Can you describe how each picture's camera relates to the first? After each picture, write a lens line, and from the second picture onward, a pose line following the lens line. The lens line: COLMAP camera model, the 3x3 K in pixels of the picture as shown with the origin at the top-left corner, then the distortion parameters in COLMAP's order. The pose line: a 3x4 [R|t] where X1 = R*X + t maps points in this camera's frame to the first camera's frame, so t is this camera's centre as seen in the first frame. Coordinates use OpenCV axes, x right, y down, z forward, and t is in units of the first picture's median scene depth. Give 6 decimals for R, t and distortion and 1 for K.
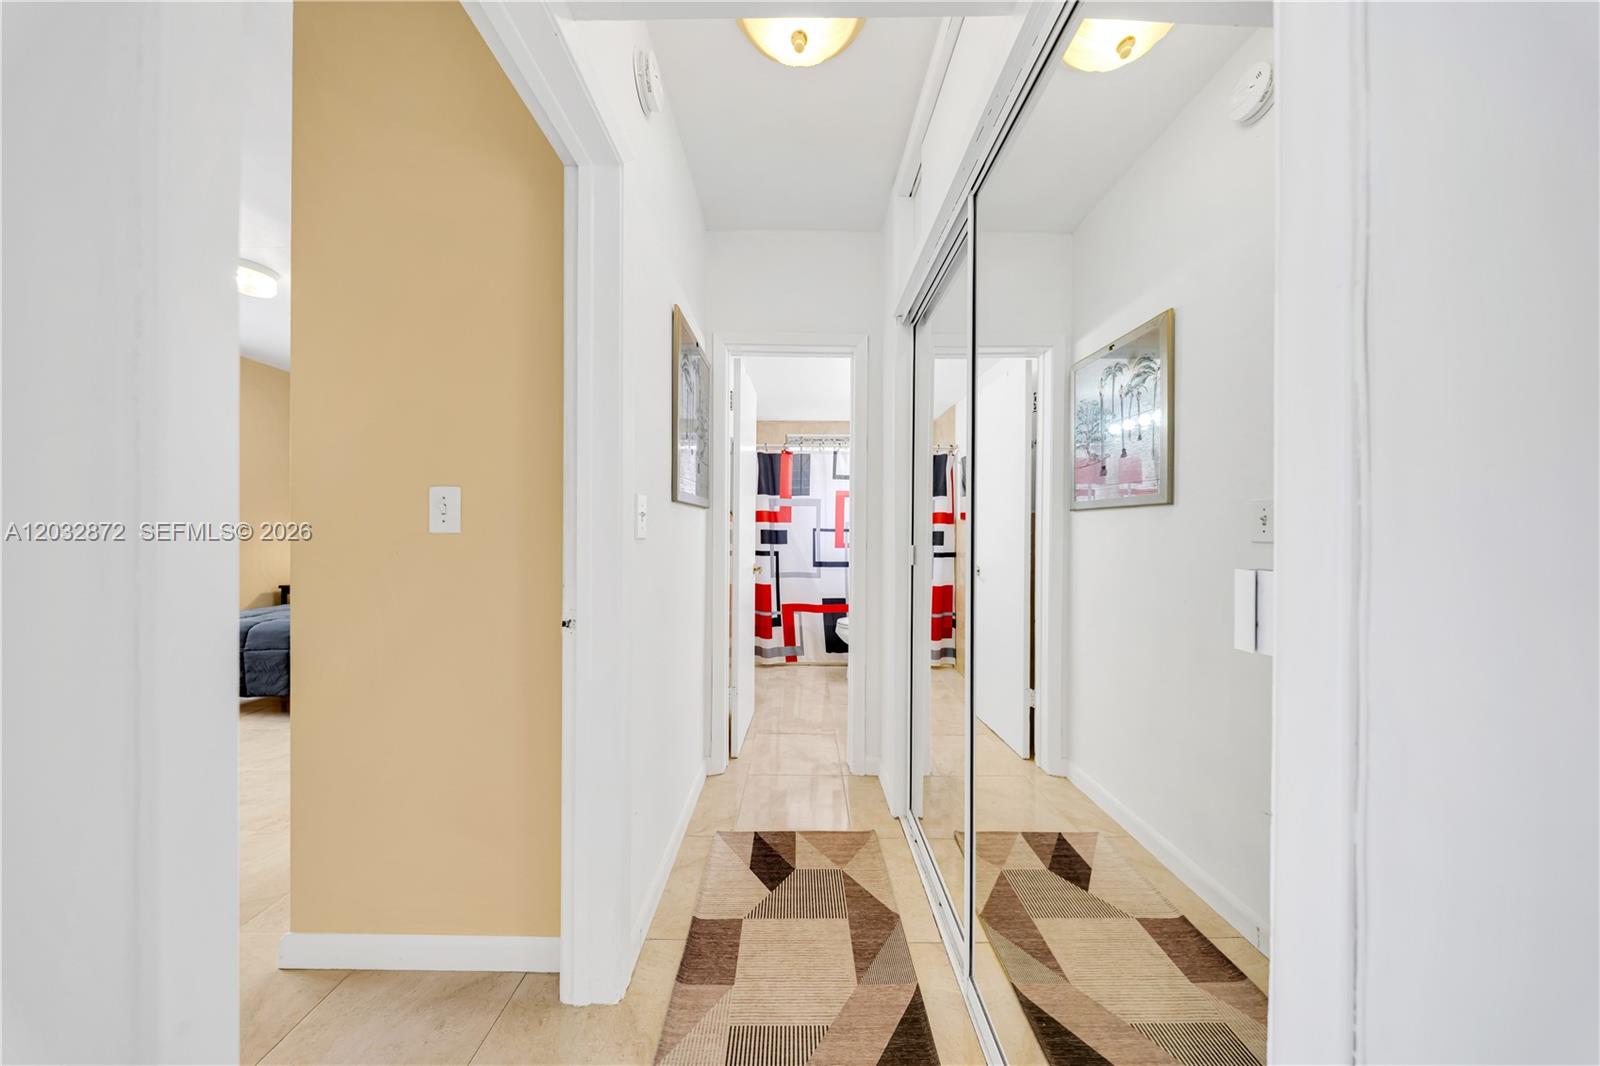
lens RADIAL K [[469.9, 0, 802.3], [0, 469.9, 535.3], [0, 0, 1]] dist [-0.002731, -0.000277]
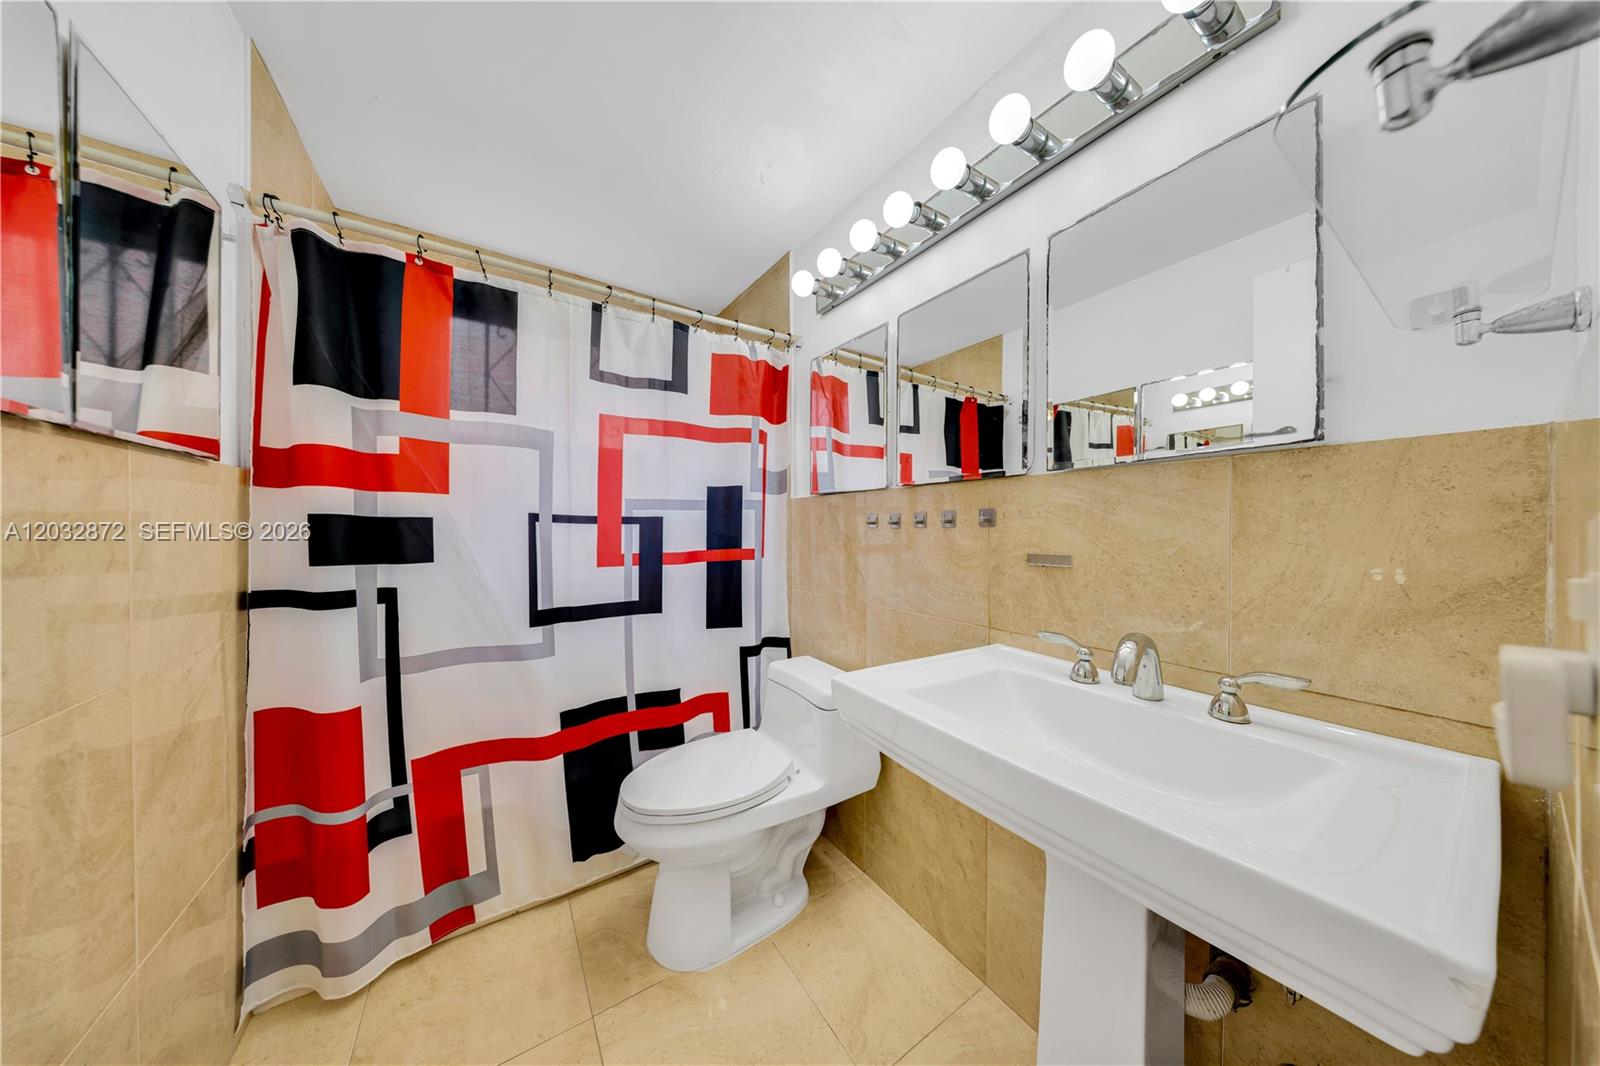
lens RADIAL K [[469.9, 0, 798.8], [0, 469.9, 532.5], [0, 0, 1]] dist [-0.002731, -0.000277]
pose [[0.841861, -0.004265, 0.539678, 0.004189], [0.000893, 0.999978, 0.006510, -0.002974], [-0.539694, -0.004999, 0.841846, 0.609756]]
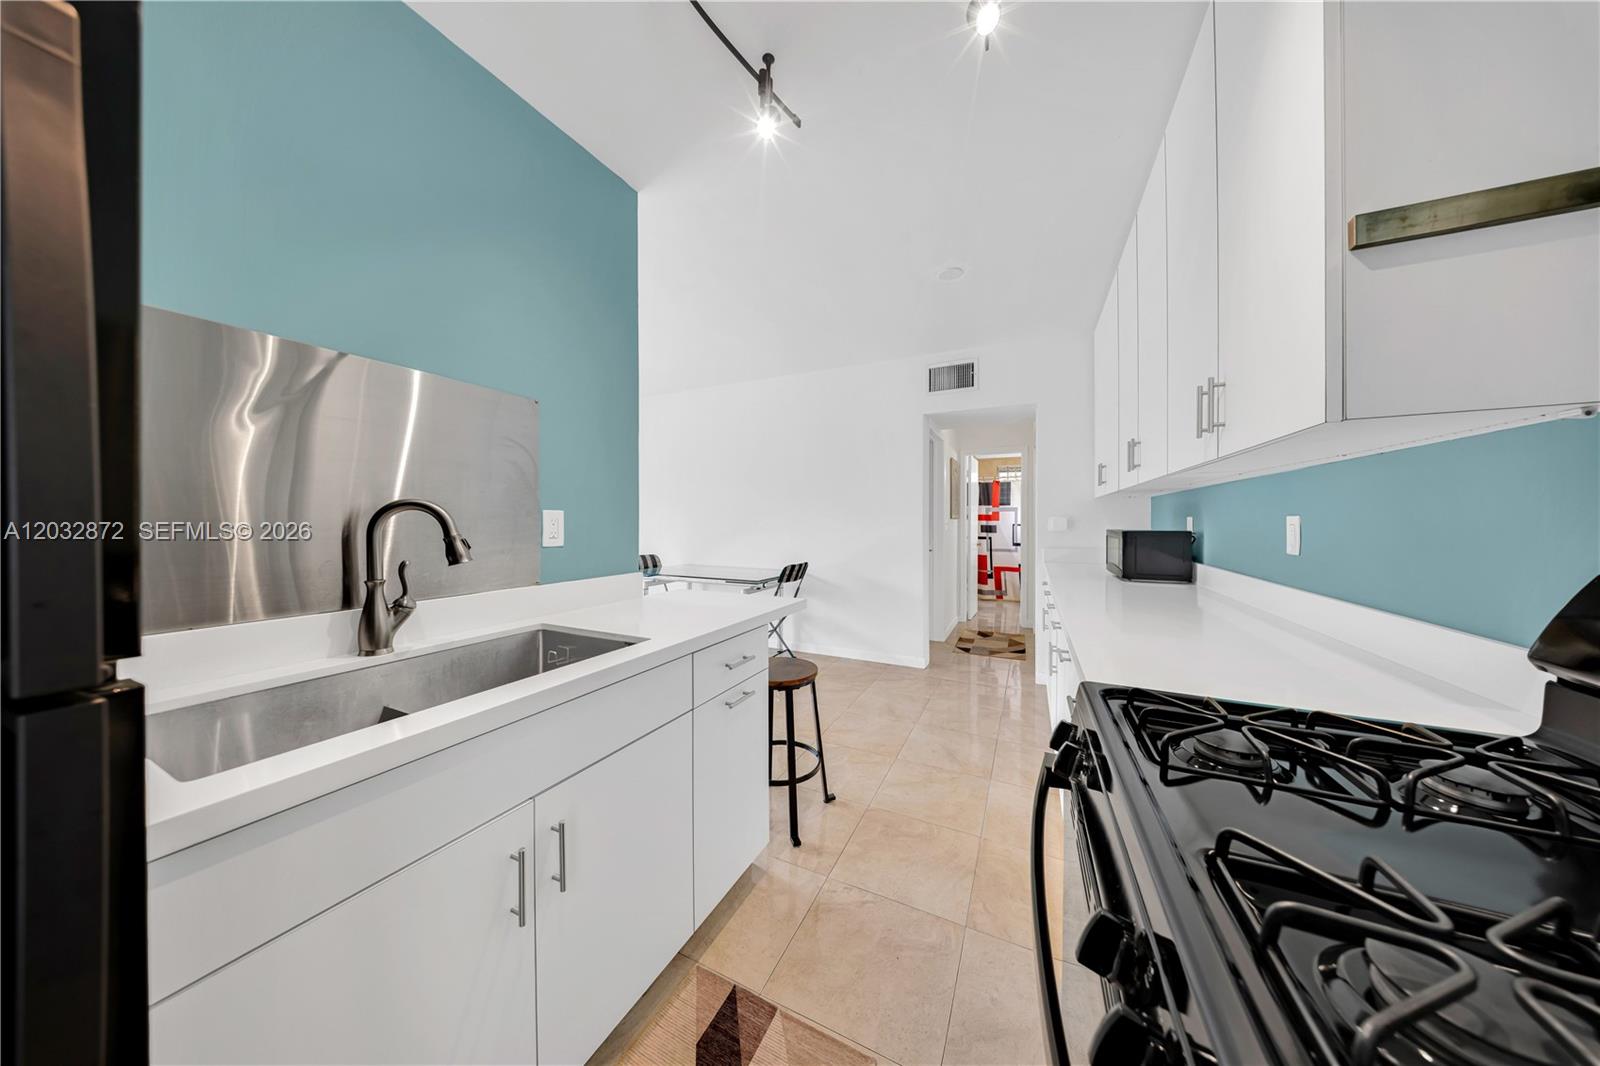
lens RADIAL K [[469.9, 0, 806.2], [0, 469.9, 524.8], [0, 0, 1]] dist [-0.002731, -0.000277]
pose [[0.901809, -0.002368, -0.432129, 0.086511], [0.002799, 0.999996, 0.000363, -0.014550], [0.432126, -0.001537, 0.901812, -0.926536]]
